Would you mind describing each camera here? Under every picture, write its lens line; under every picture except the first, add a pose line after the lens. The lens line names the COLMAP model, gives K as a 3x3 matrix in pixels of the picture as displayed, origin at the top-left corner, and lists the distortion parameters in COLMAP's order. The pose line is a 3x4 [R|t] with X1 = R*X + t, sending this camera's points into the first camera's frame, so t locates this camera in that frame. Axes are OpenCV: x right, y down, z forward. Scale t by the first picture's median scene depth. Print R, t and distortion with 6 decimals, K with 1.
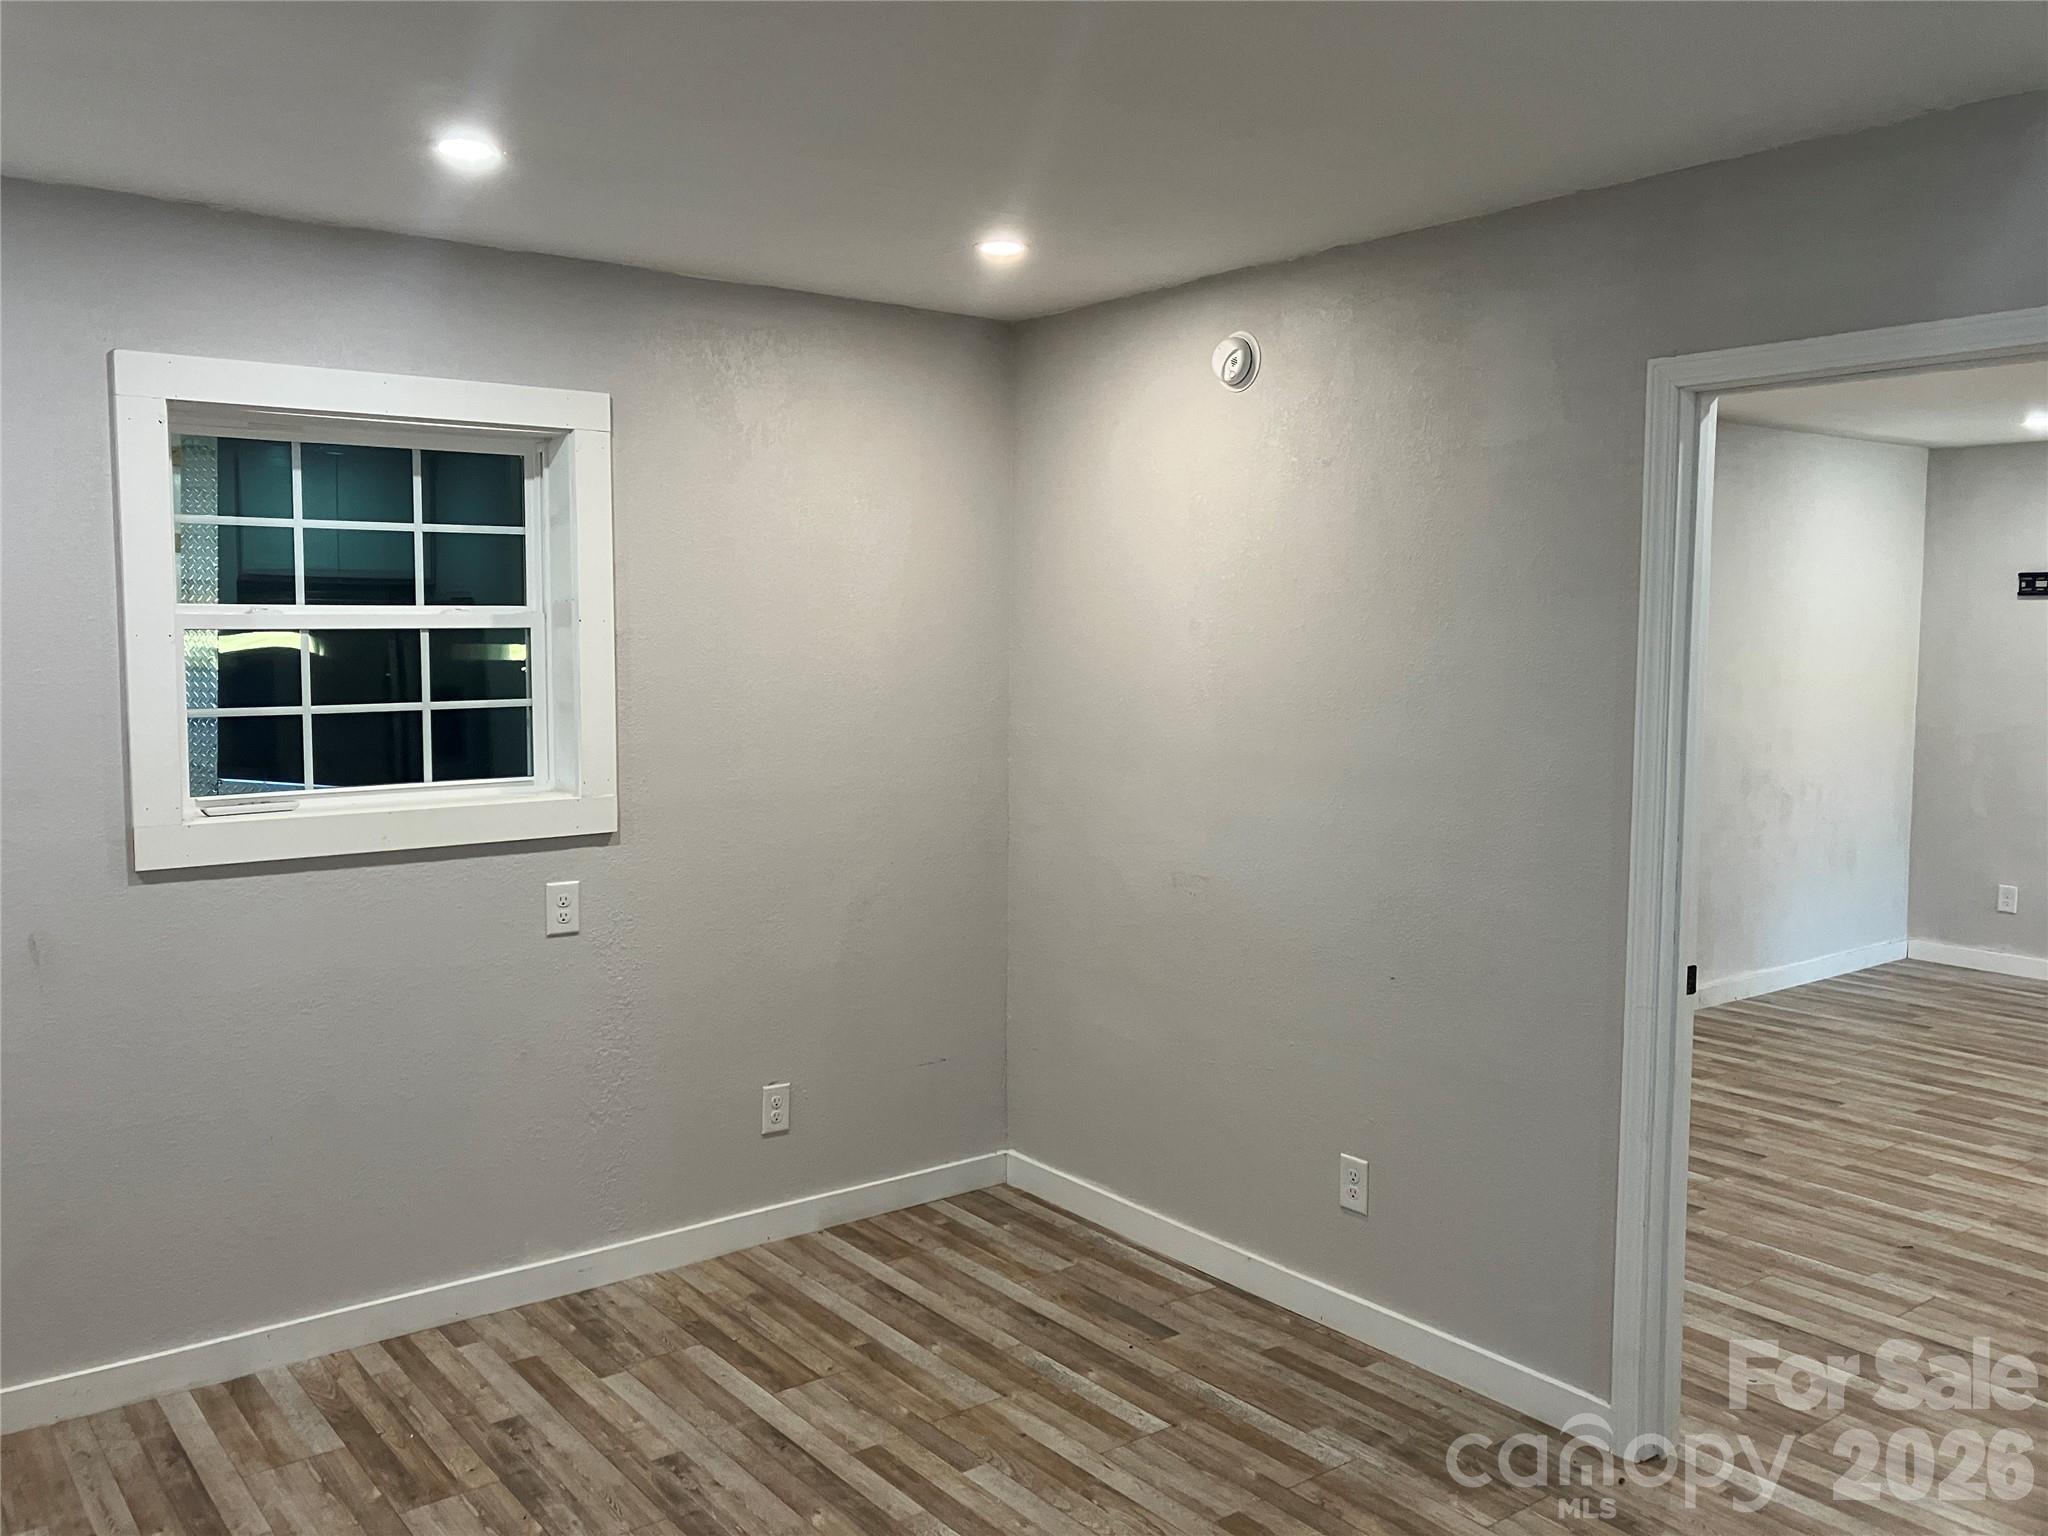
lens RADIAL K [[1707.4, 0, 966.7], [0, 1707.4, 760.0], [0, 0, 1]] dist [0.030337, -0.017951]
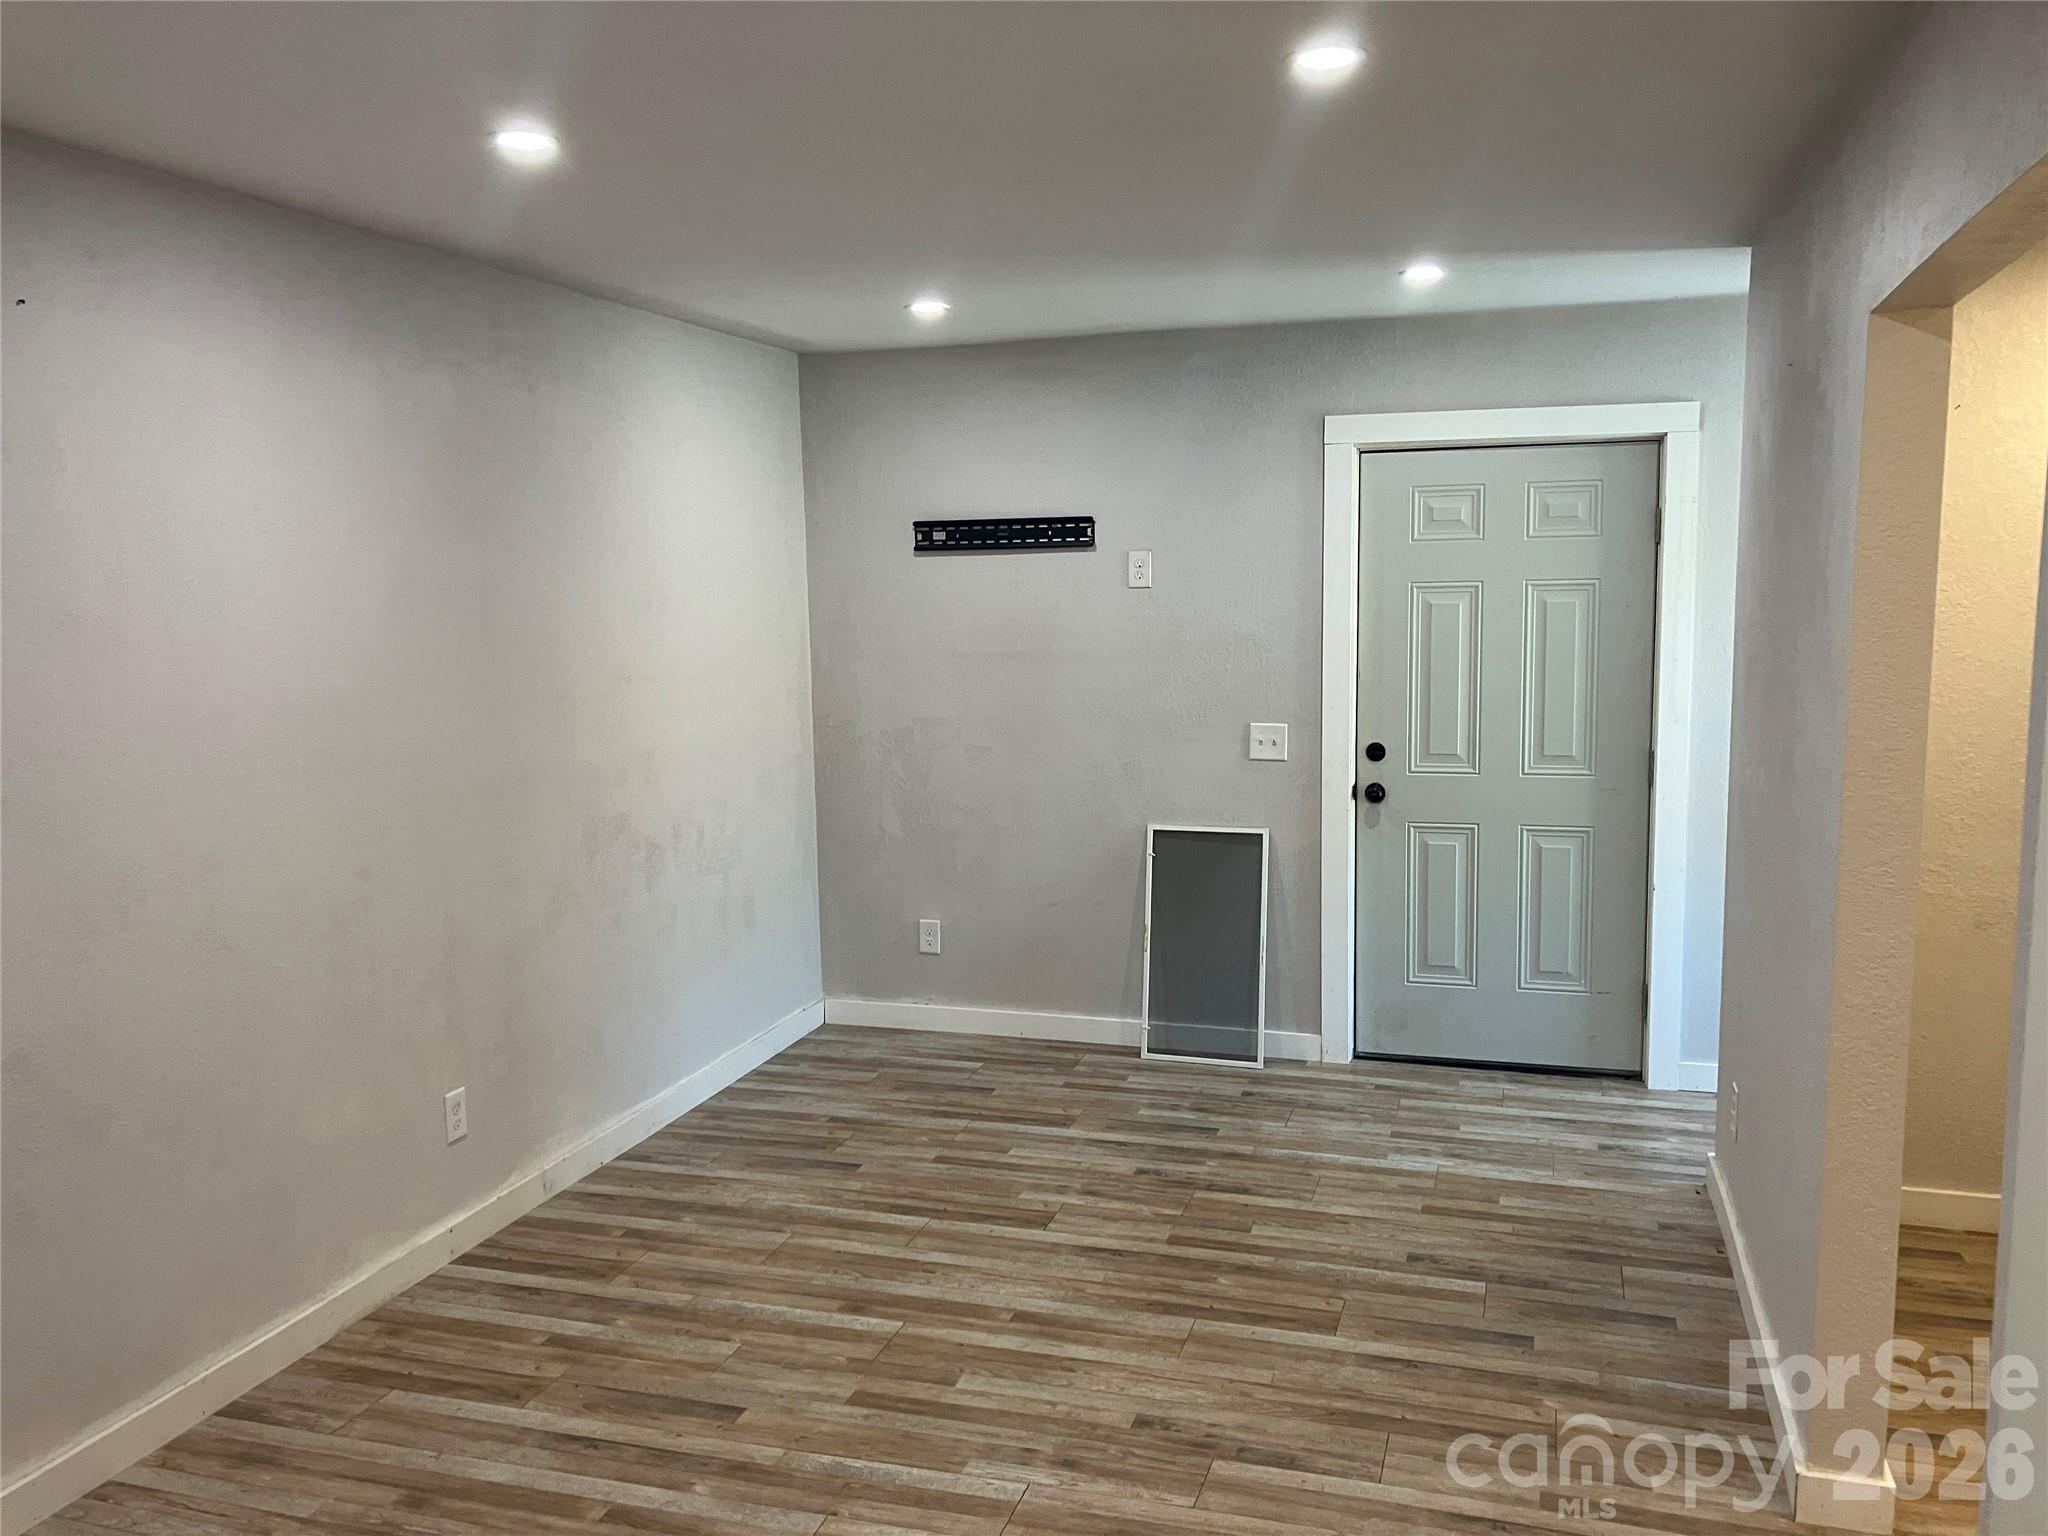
lens RADIAL K [[1707.4, 0, 1023.9], [0, 1707.4, 769.4], [0, 0, 1]] dist [0.030337, -0.017951]
pose [[0.811891, -0.083102, 0.577865, 0.207557], [0.066535, 0.996539, 0.049830, -0.034258], [-0.580006, -0.002008, 0.814610, 0.362491]]
